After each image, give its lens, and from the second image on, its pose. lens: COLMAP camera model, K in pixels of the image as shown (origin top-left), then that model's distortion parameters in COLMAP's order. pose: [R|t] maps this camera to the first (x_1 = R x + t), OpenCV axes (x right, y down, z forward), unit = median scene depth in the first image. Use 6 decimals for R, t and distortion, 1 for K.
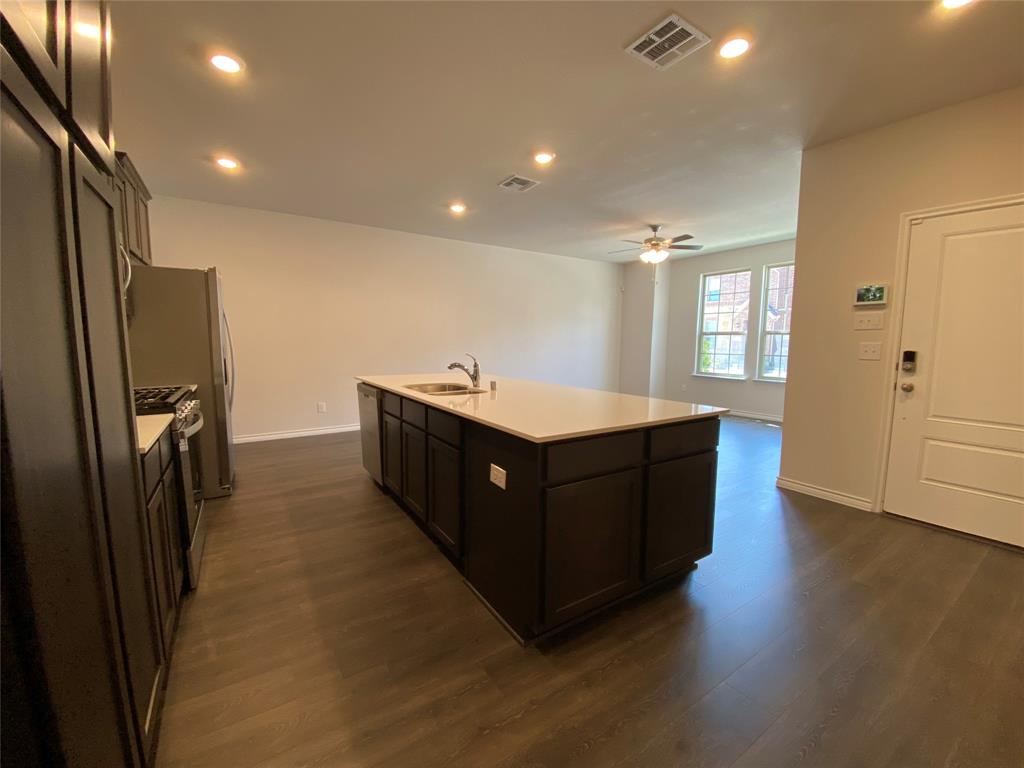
lens RADIAL K [[414.6, 0, 518.7], [0, 414.6, 384.0], [0, 0, 1]] dist [0.000408, 0.000002]
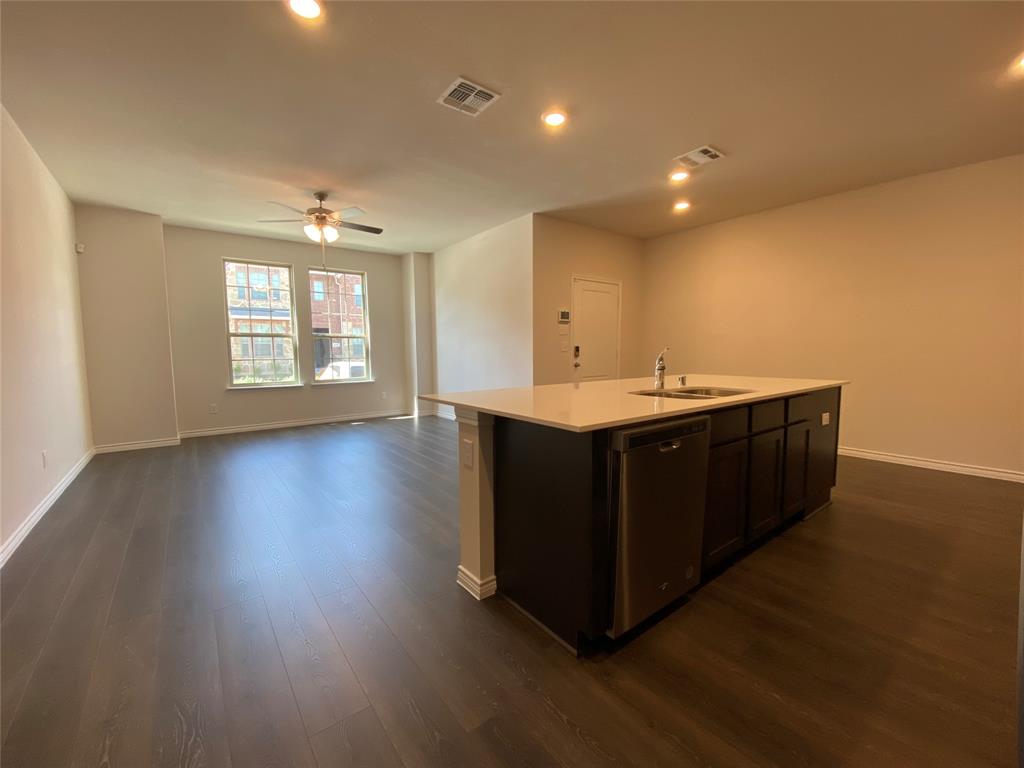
lens RADIAL K [[414.6, 0, 518.7], [0, 414.6, 384.0], [0, 0, 1]] dist [0.000408, 0.000002]
pose [[-0.096642, -0.092652, 0.990997, -0.503969], [0.111613, 0.988369, 0.103290, -0.067905], [-0.989041, 0.120590, -0.085177, 0.731946]]
